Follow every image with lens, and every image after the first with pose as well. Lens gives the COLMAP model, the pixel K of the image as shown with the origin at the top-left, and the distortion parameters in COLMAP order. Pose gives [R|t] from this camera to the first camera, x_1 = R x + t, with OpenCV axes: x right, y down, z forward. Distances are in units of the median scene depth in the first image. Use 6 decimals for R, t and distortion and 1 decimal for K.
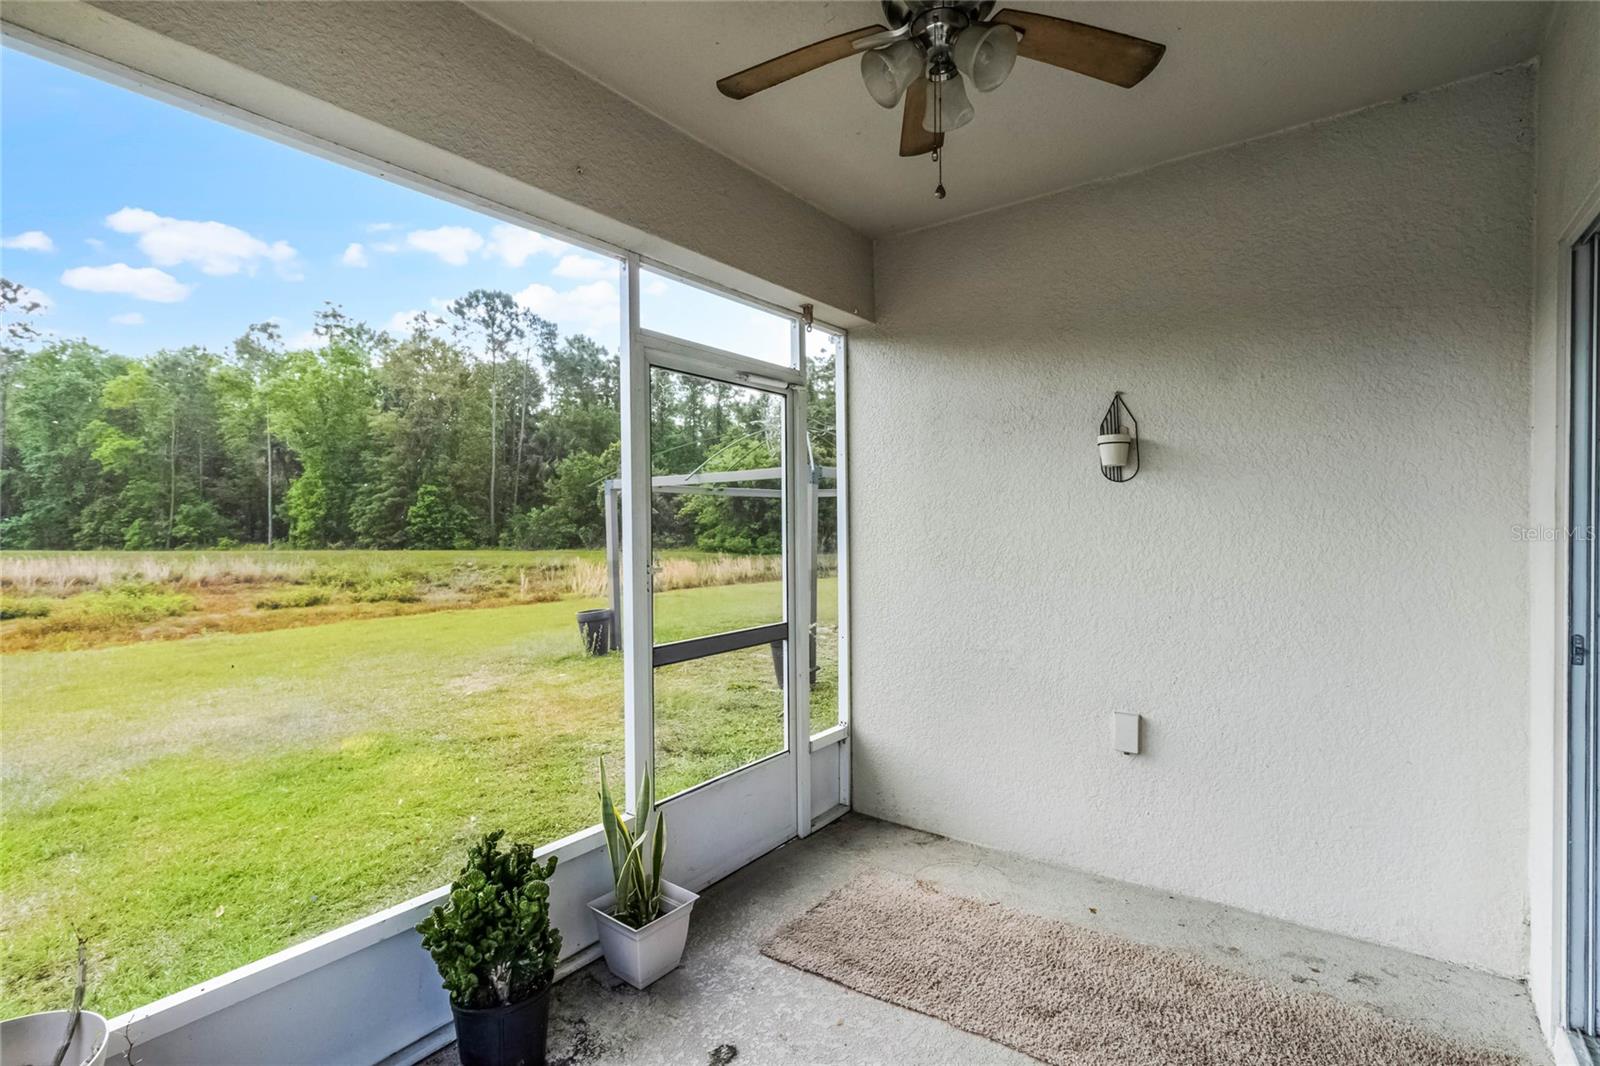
lens RADIAL K [[725.9, 0, 797.8], [0, 725.9, 532.4], [0, 0, 1]] dist [-0.001443, -0.000051]
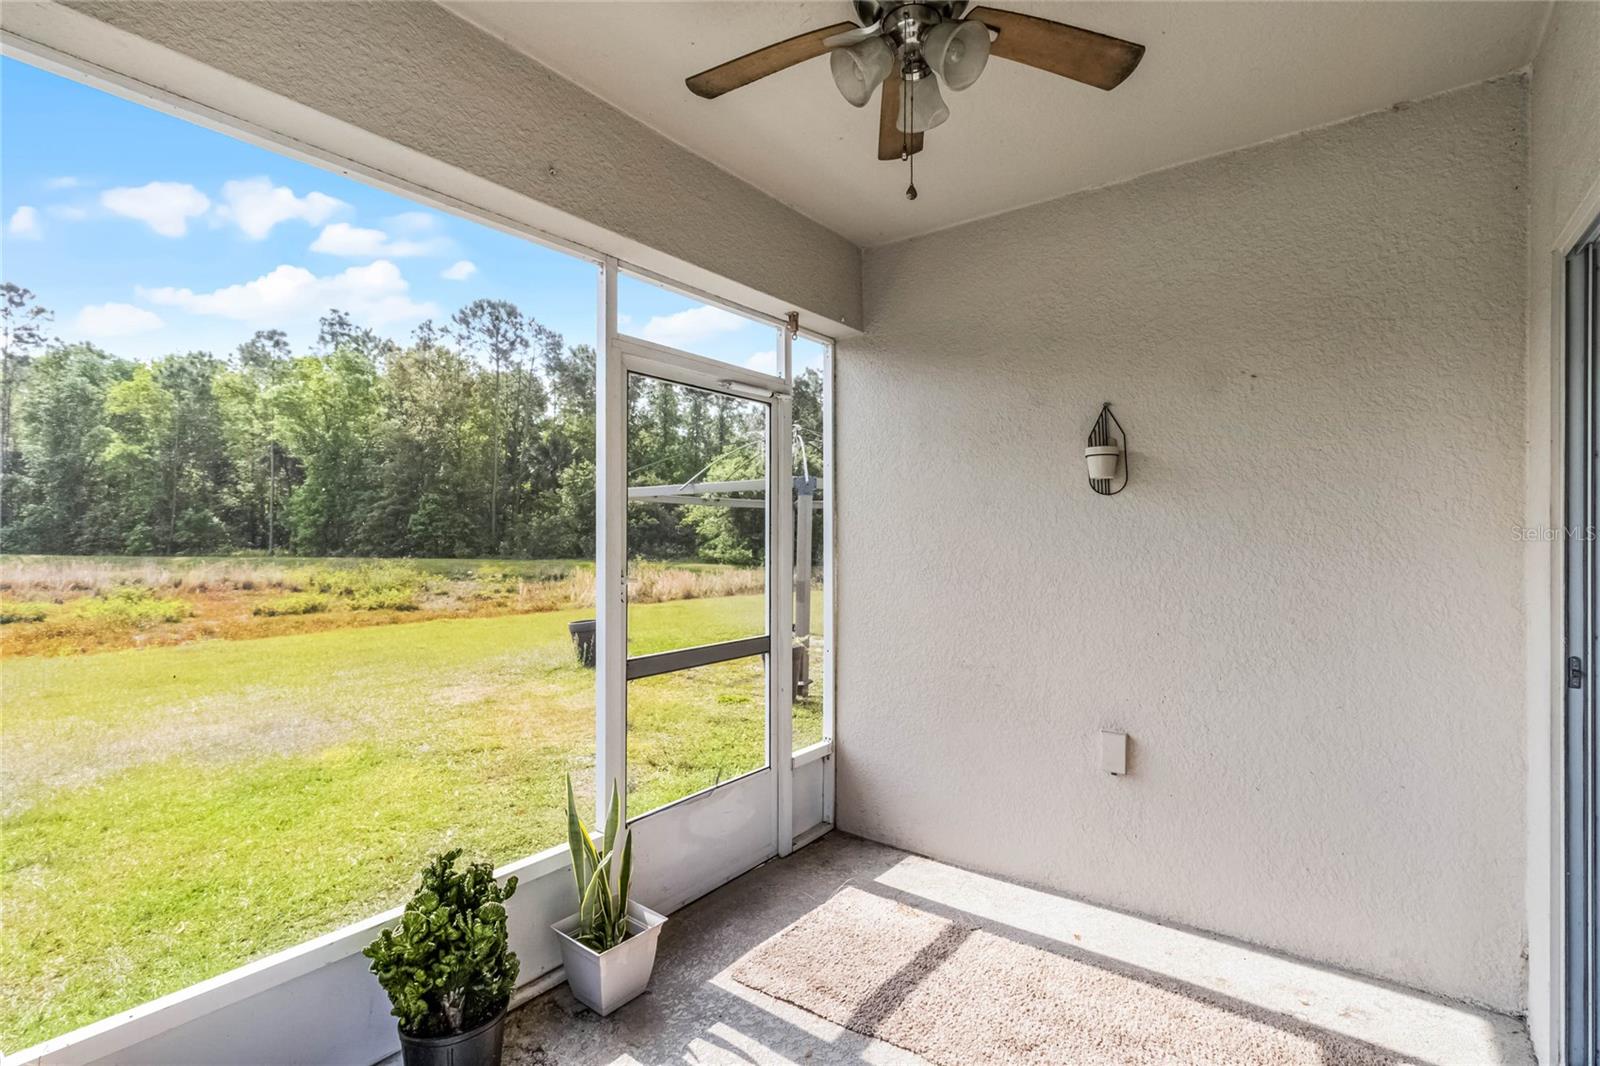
lens RADIAL K [[725.8, 0, 800.0], [0, 725.8, 533.0], [0, 0, 1]] dist [-0.000267, -0.000455]
pose [[0.999952, 0.009735, -0.001027, 0.027555], [-0.009750, 0.999832, -0.015520, 0.000745], [0.000876, 0.015529, 0.999879, 0.019336]]
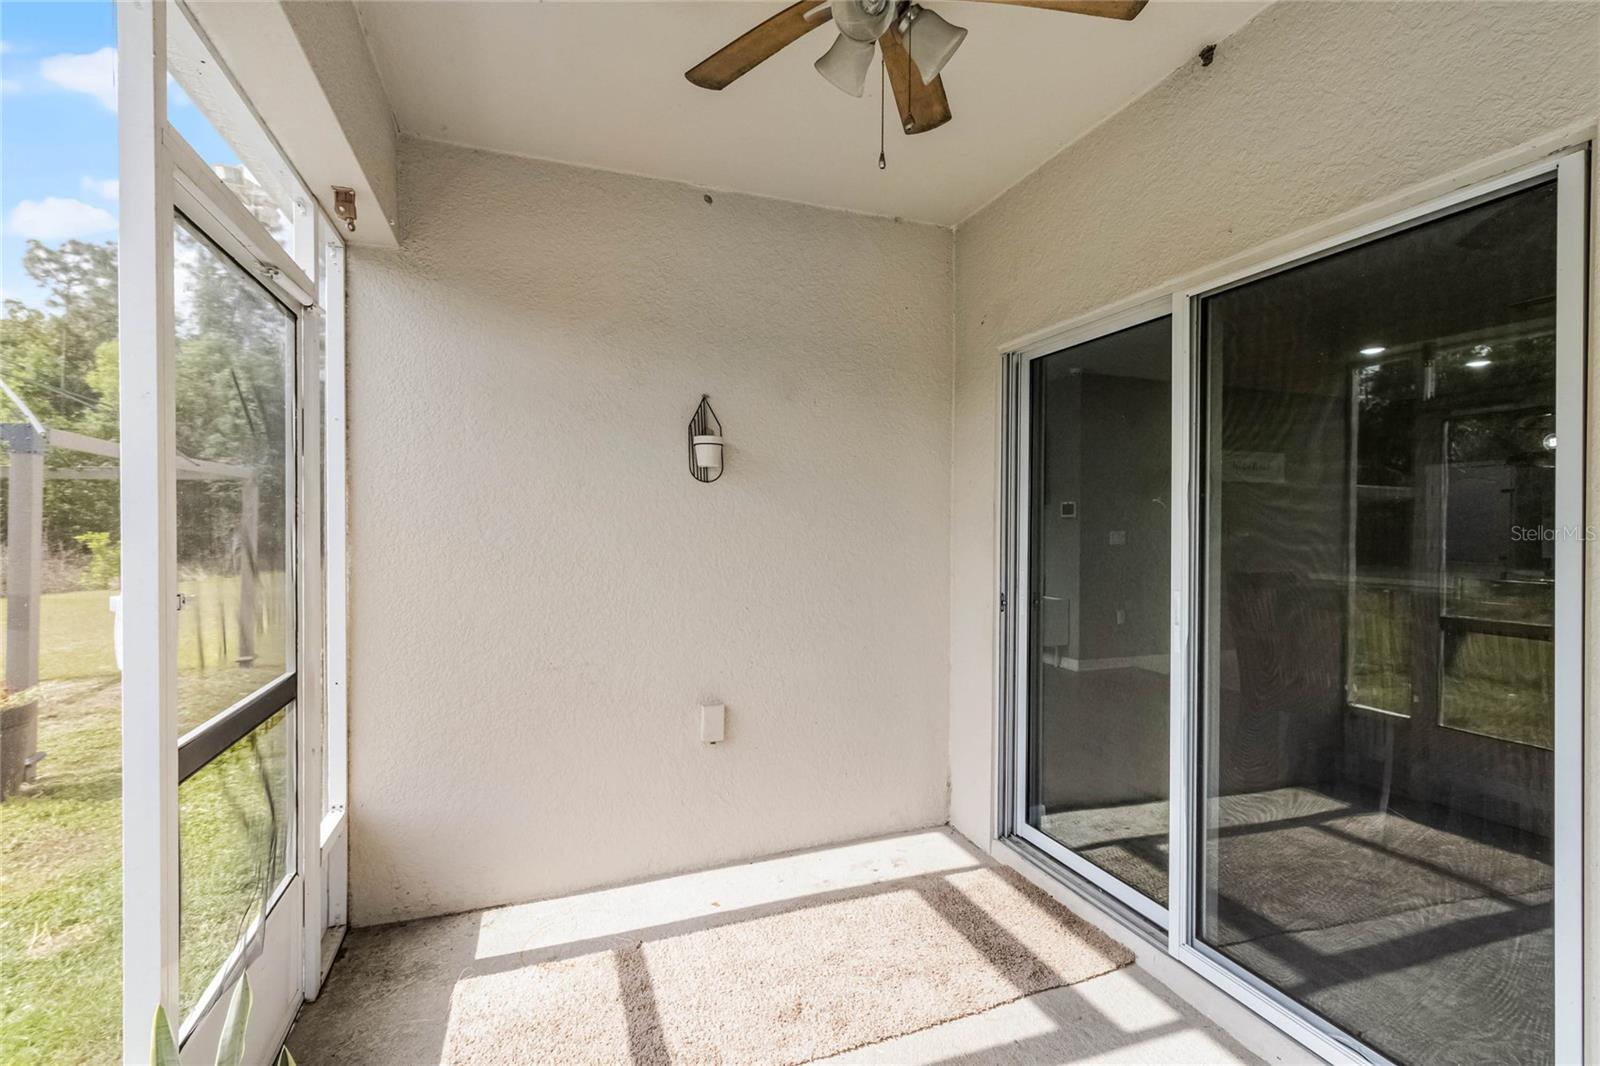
lens RADIAL K [[725.9, 0, 797.8], [0, 725.9, 532.4], [0, 0, 1]] dist [-0.001443, -0.000051]
pose [[0.545376, -0.001469, 0.838190, -0.324632], [0.003478, 0.999994, -0.000510, 0.002363], [-0.838184, 0.003194, 0.545378, 0.297904]]
